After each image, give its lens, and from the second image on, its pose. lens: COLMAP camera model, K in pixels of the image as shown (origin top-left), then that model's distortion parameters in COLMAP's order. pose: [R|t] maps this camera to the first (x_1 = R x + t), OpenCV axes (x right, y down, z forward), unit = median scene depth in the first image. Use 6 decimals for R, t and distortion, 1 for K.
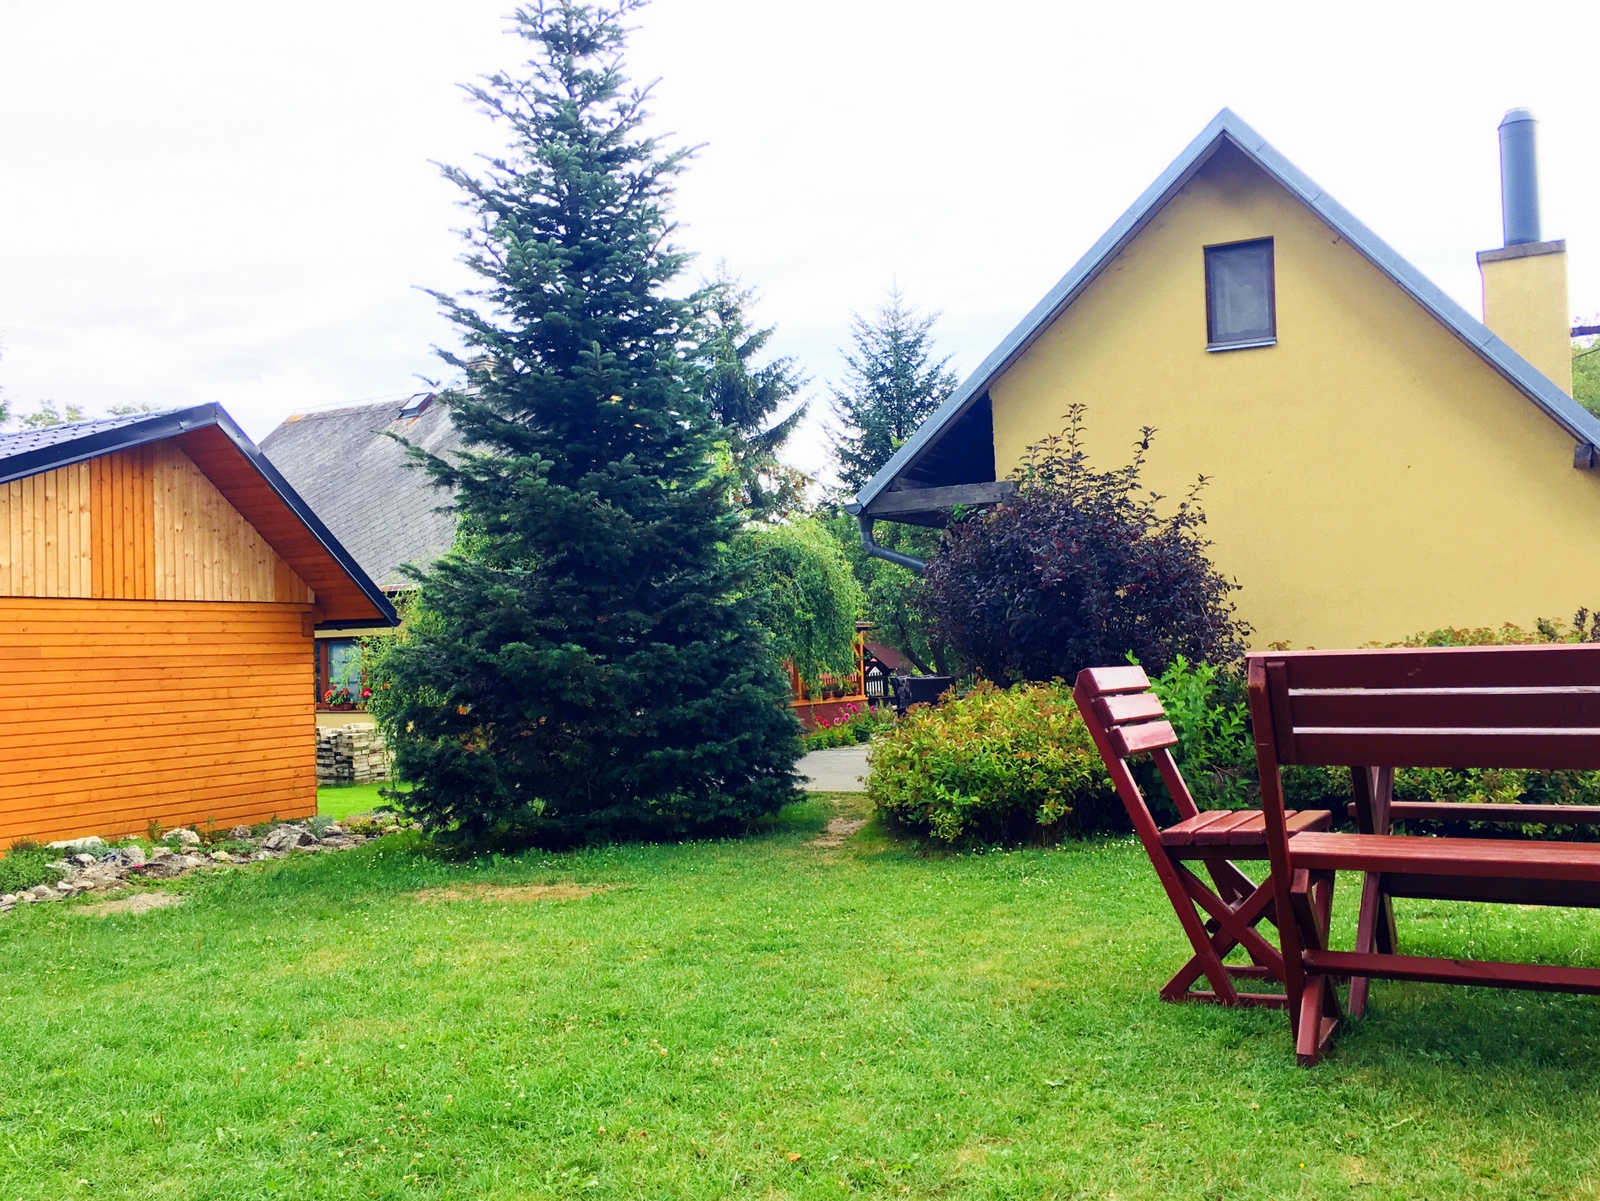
lens RADIAL K [[1374.0, 0, 800.1], [0, 1374.0, 600.4], [0, 0, 1]] dist [0.063440, -0.086674]
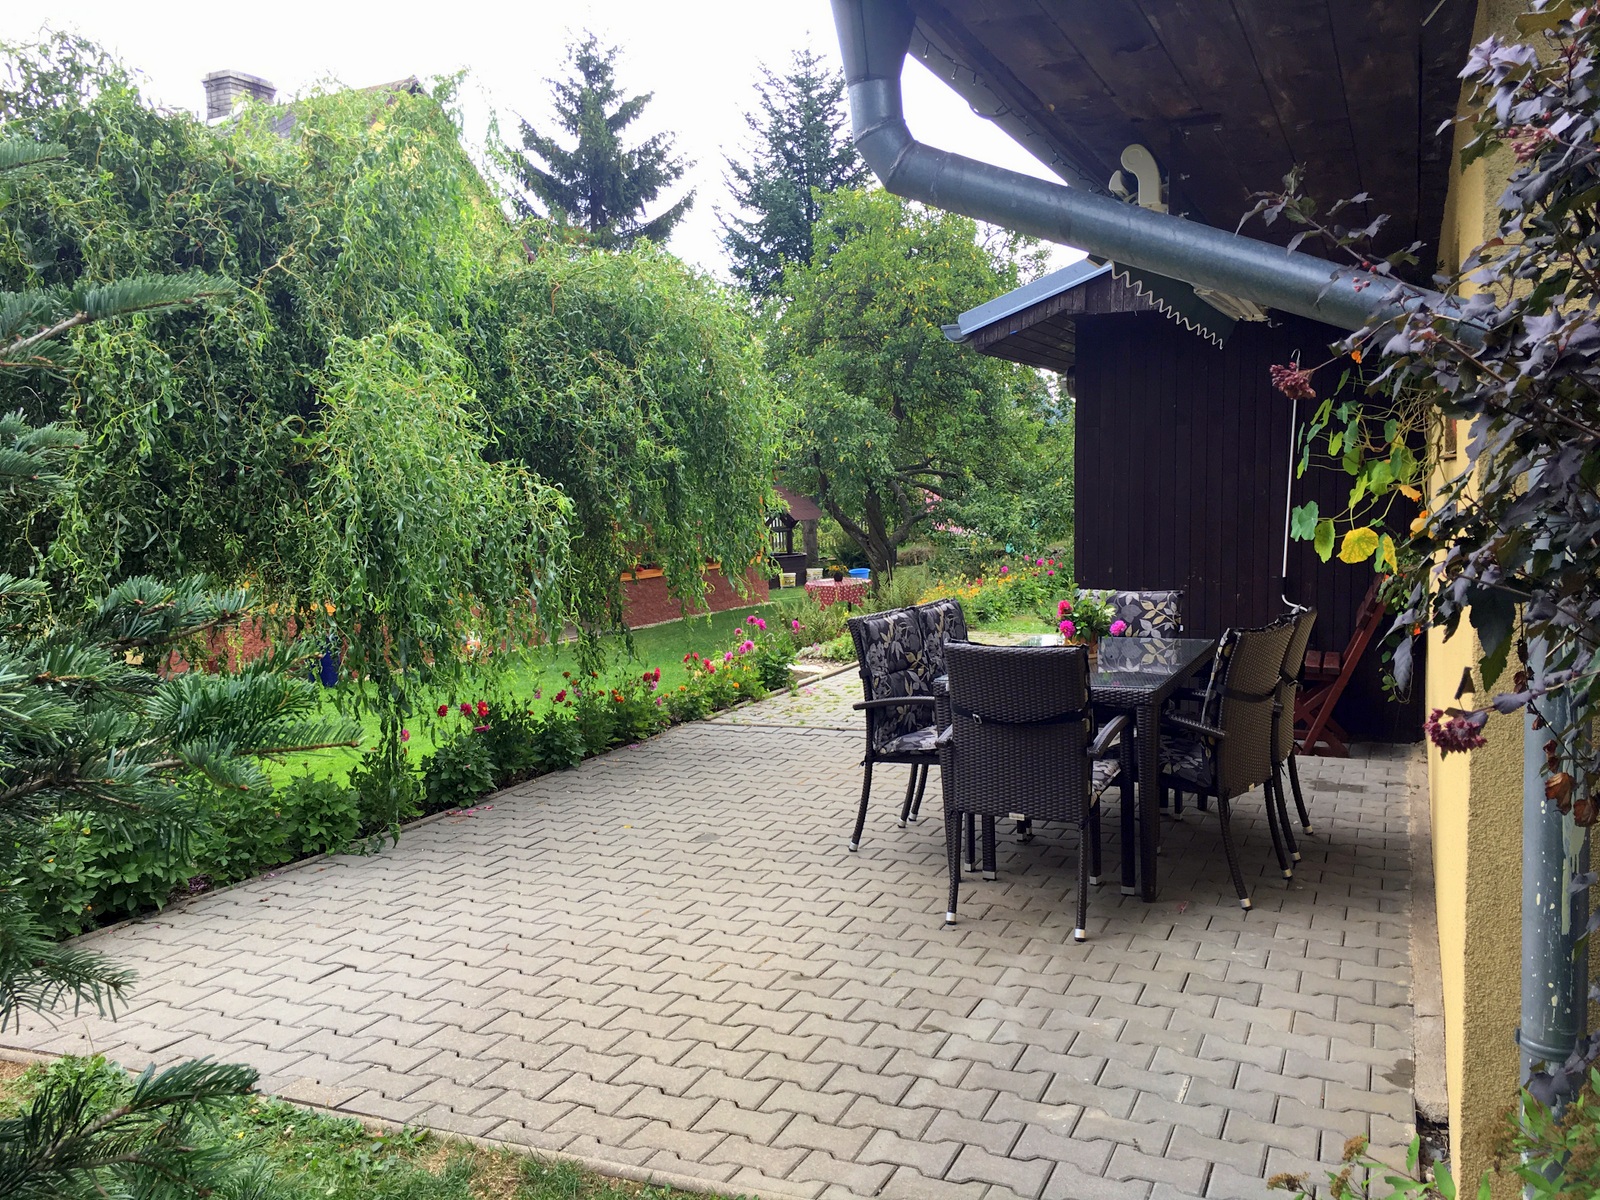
lens RADIAL K [[1374.0, 0, 801.2], [0, 1374.0, 596.5], [0, 0, 1]] dist [0.063440, -0.086674]
pose [[0.996692, 0.004879, 0.081119, 0.004490], [-0.014373, 0.993044, 0.116861, 0.001527], [-0.079985, -0.117641, 0.989830, 0.193877]]
